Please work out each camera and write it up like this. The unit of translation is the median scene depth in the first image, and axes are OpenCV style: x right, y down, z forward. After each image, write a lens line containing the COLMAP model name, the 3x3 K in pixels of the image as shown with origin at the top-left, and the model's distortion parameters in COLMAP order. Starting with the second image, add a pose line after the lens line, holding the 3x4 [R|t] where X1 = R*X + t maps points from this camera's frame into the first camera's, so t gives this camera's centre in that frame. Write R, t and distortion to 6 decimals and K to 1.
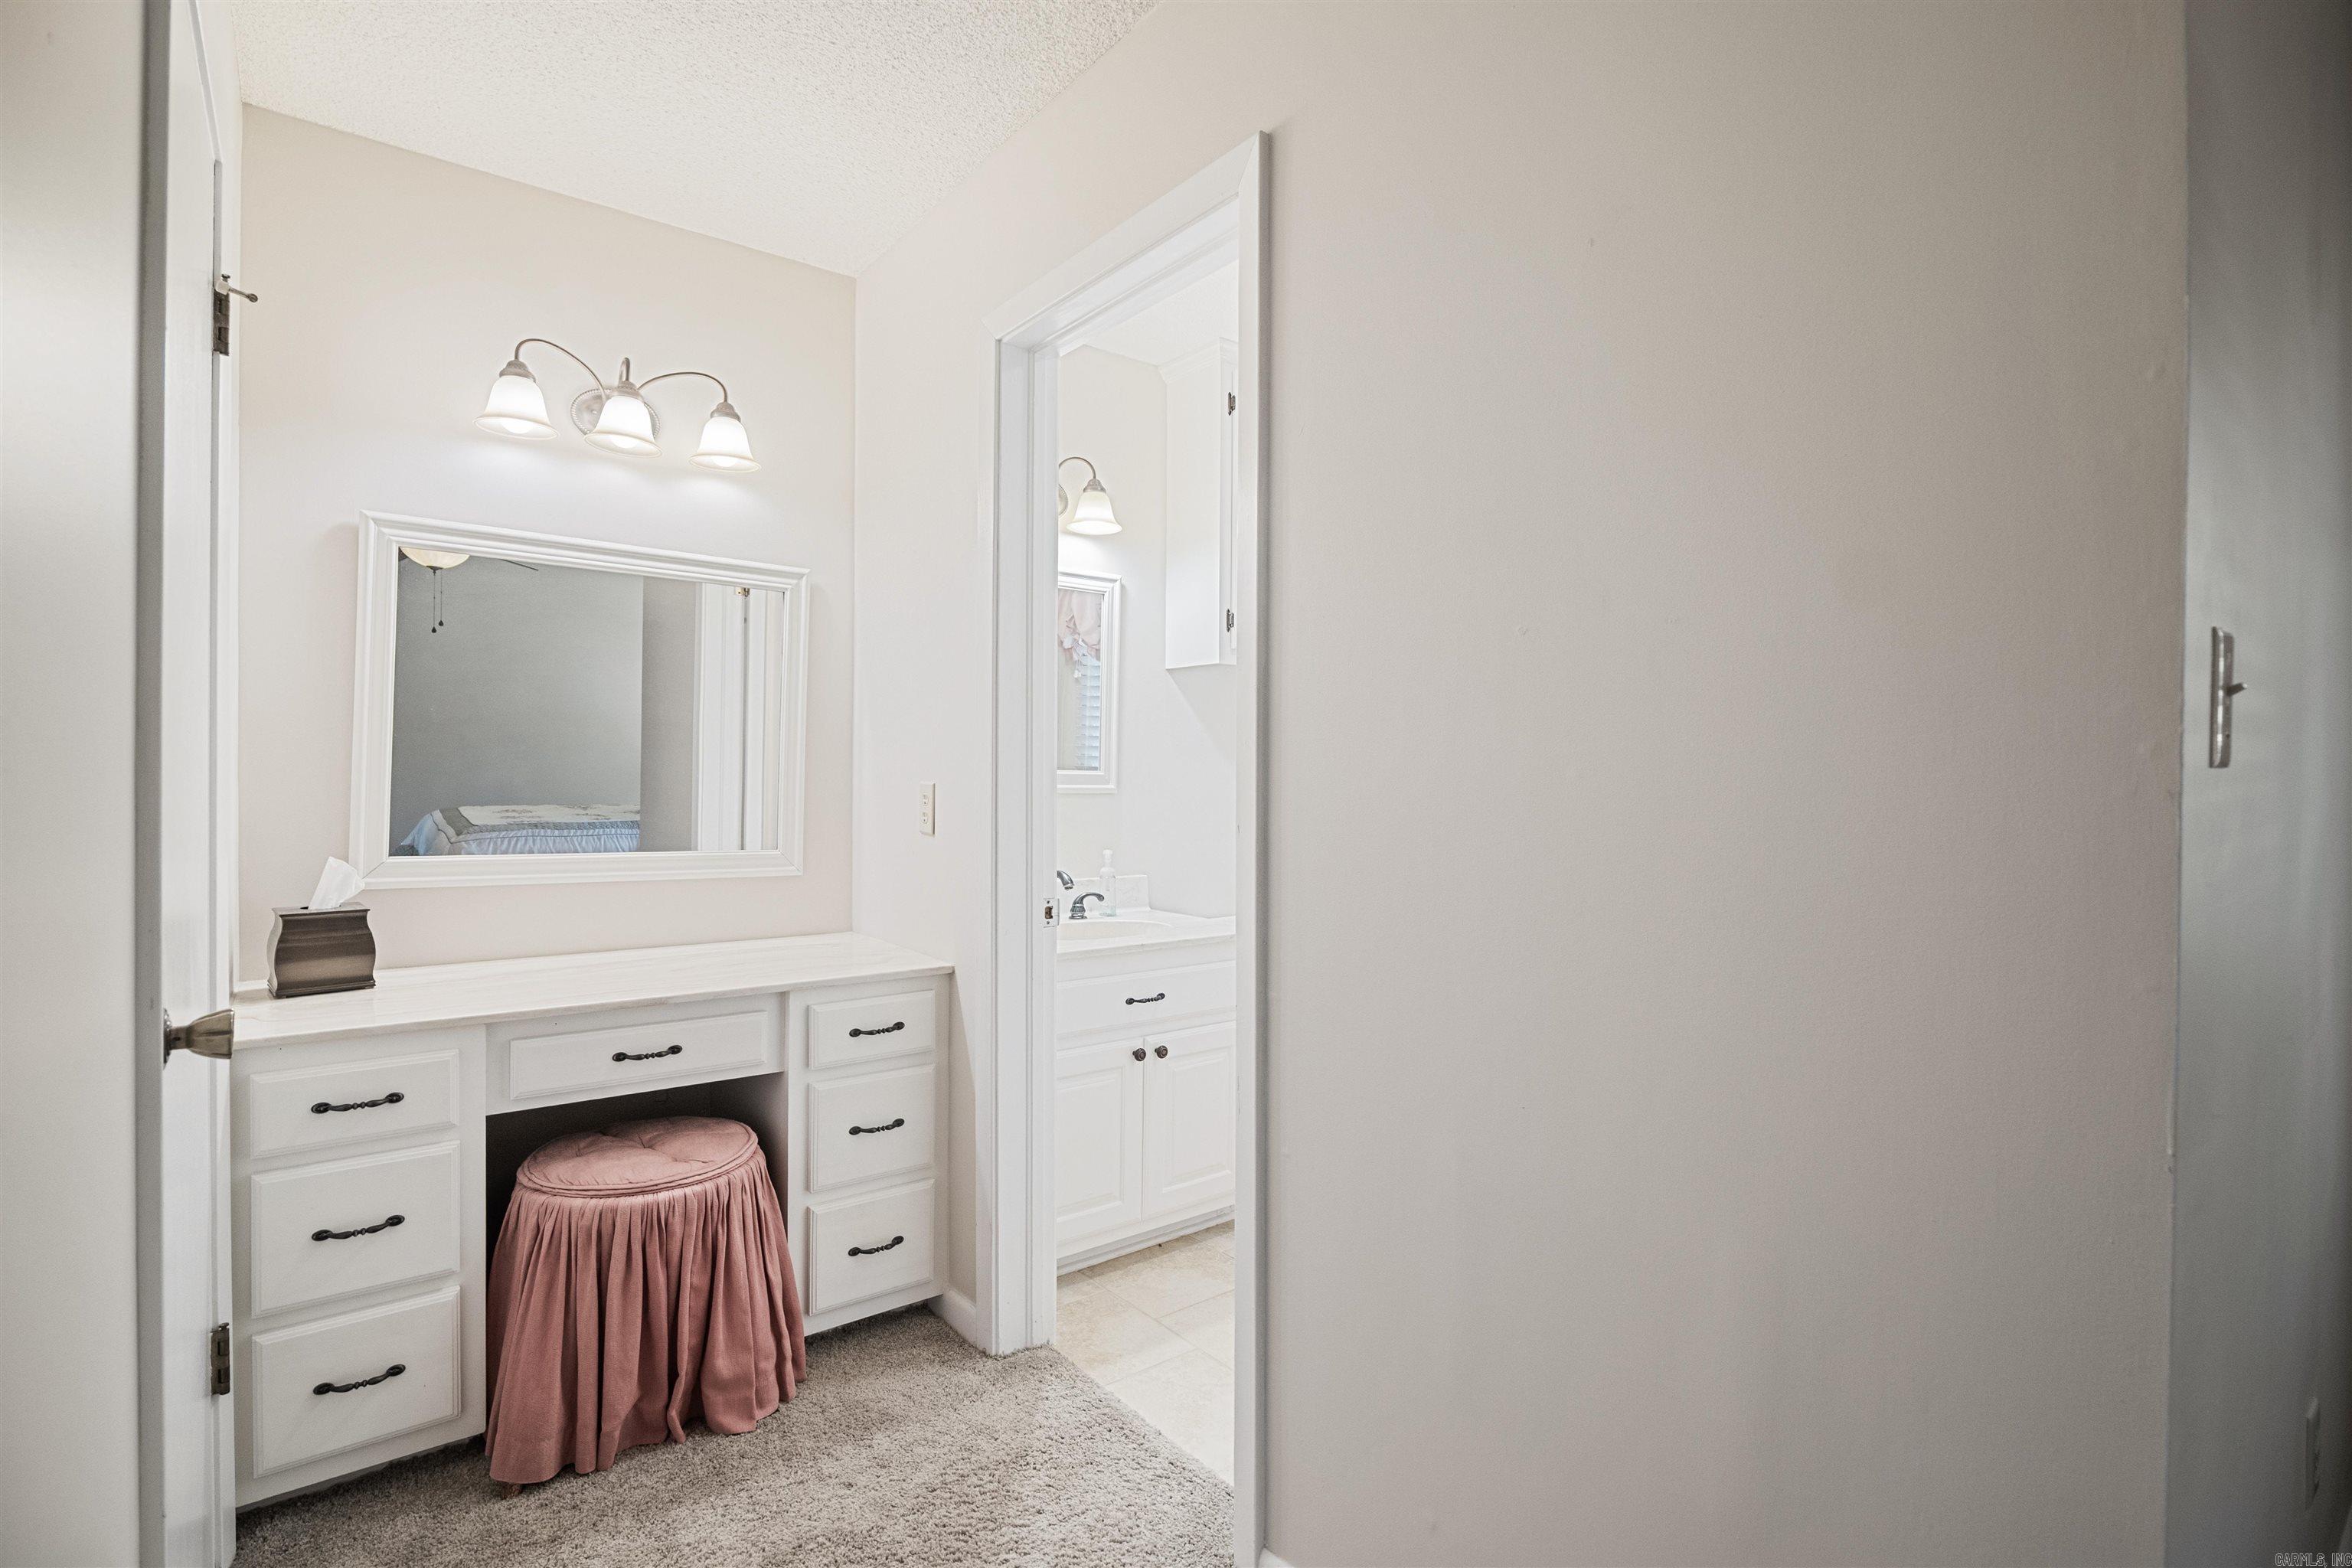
lens RADIAL K [[1104.2, 0, 1175.9], [0, 1104.2, 791.6], [0, 0, 1]] dist [-0.024757, 0.008171]
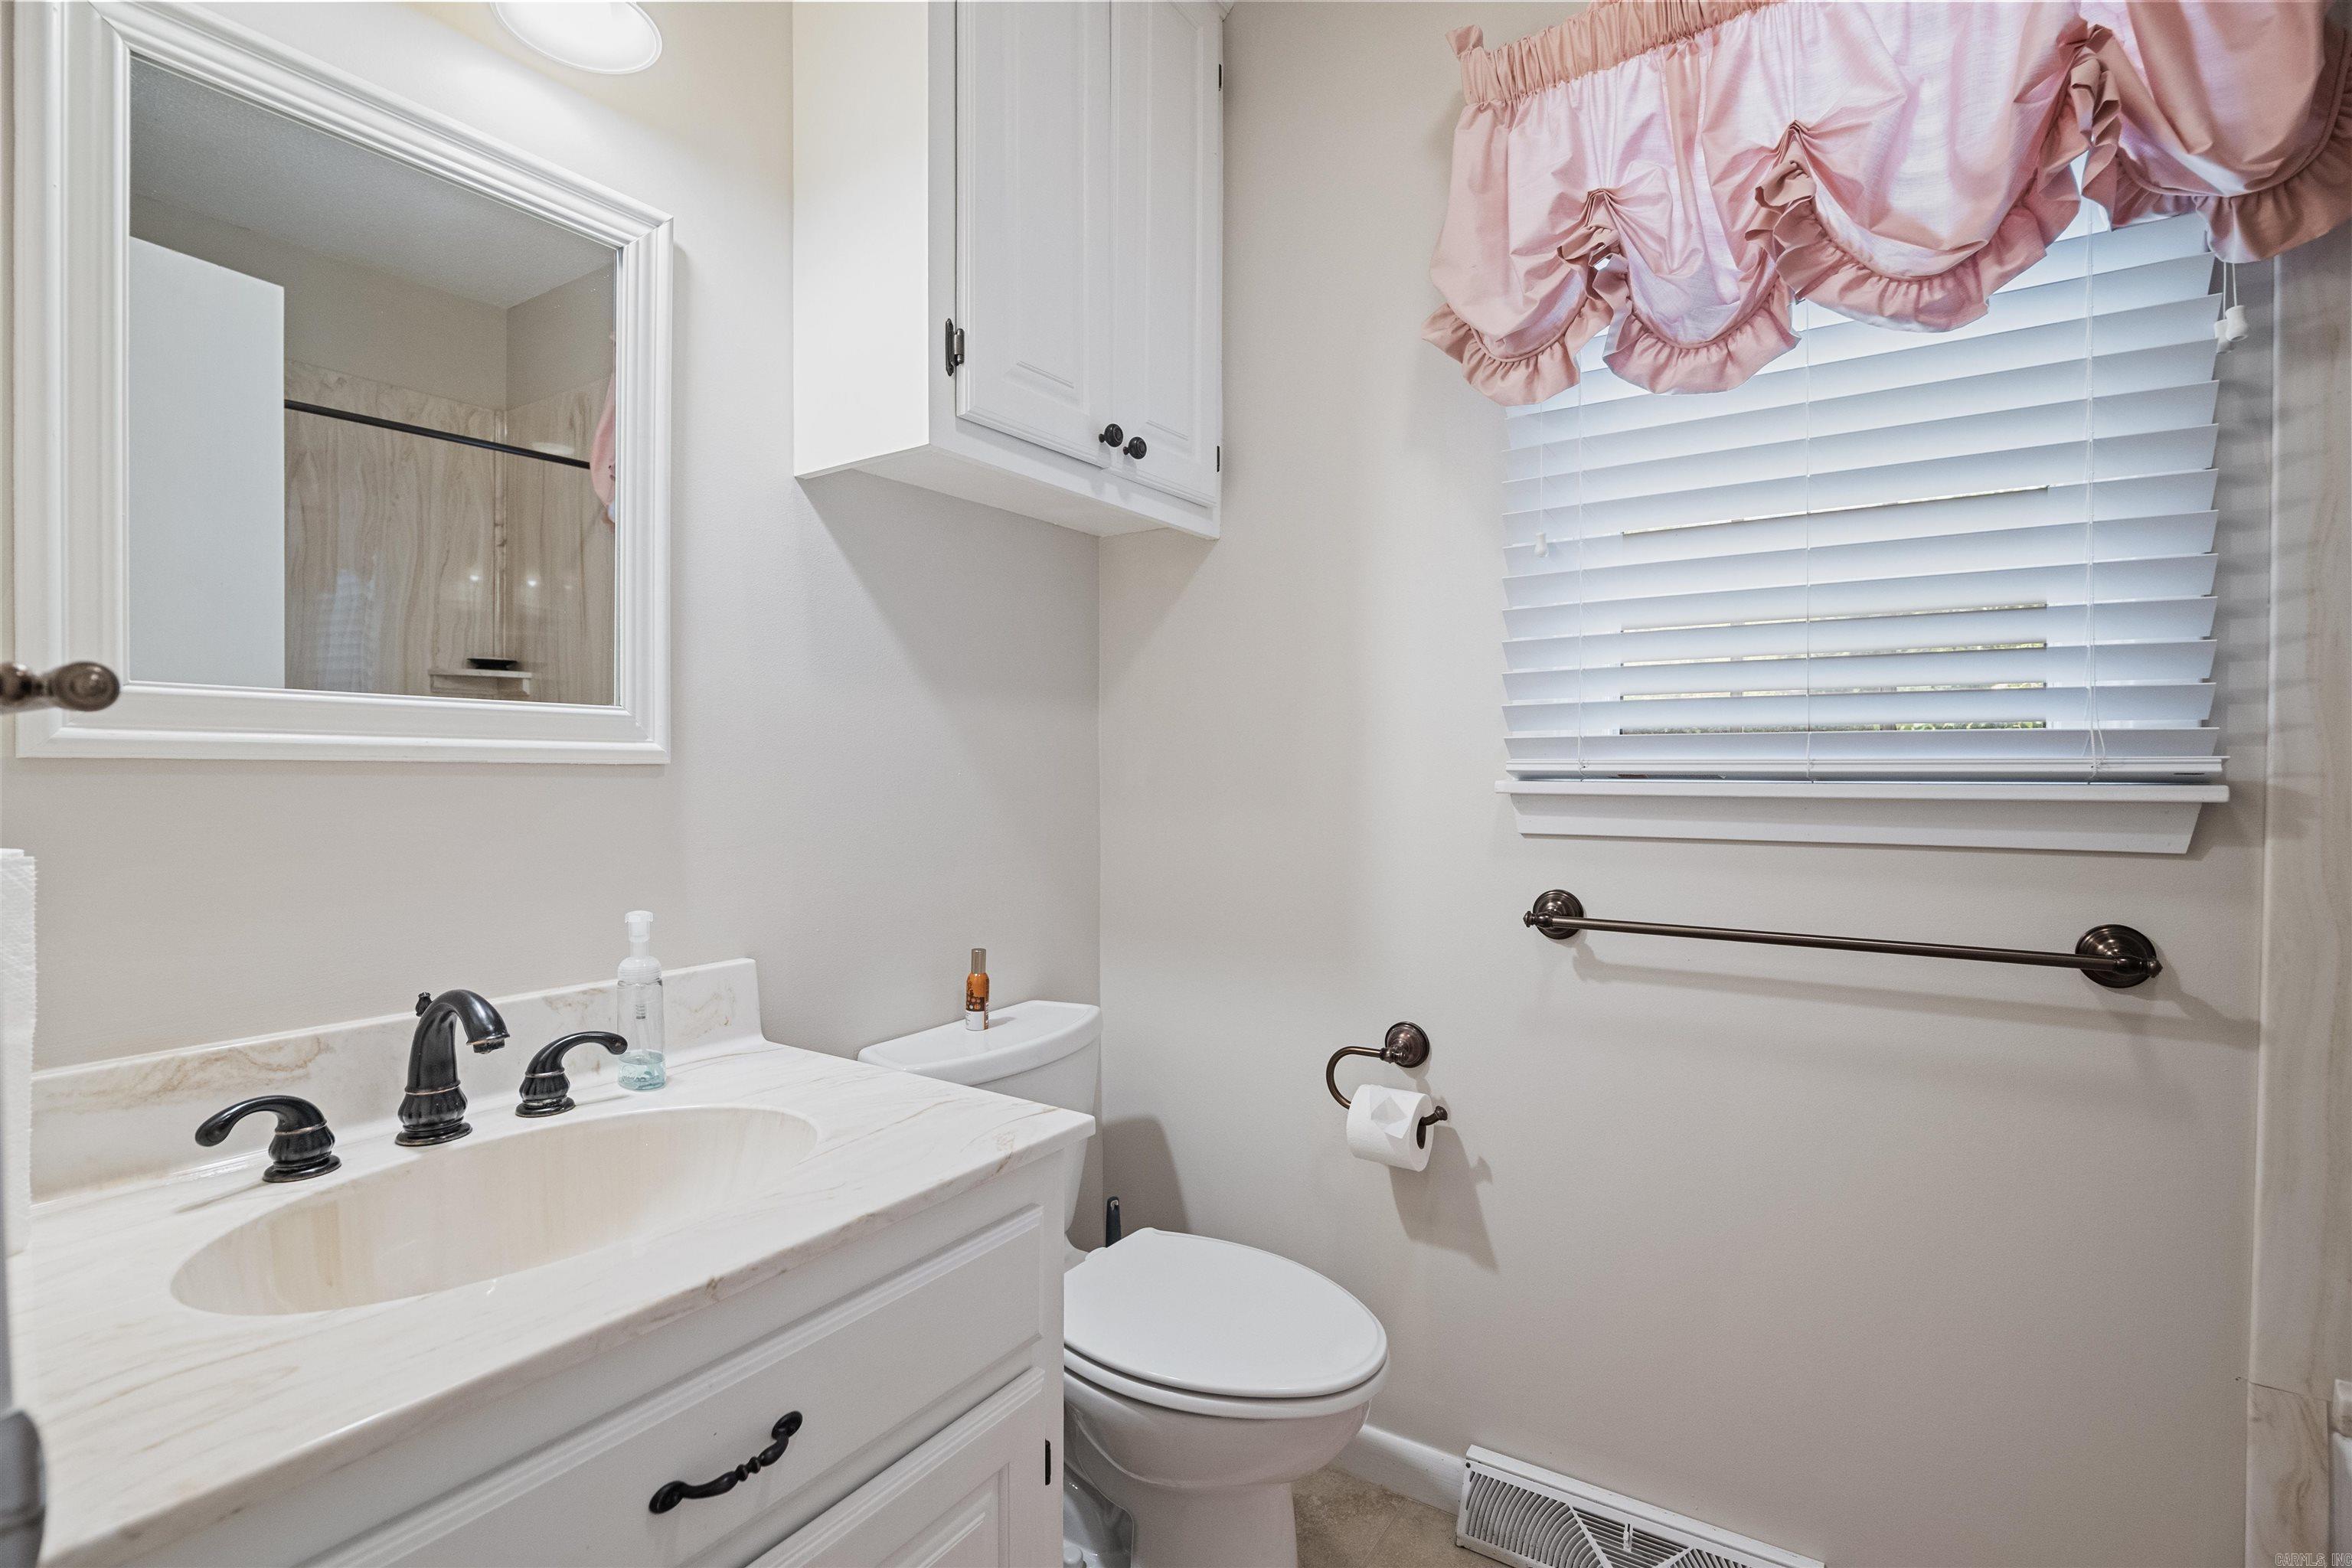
lens RADIAL K [[1104.2, 0, 1181.0], [0, 1104.2, 796.6], [0, 0, 1]] dist [-0.024757, 0.008171]
pose [[0.950292, -0.013289, 0.311077, -0.001319], [0.008953, 0.999842, 0.015362, 0.008657], [-0.311232, -0.011813, 0.950260, 0.578088]]
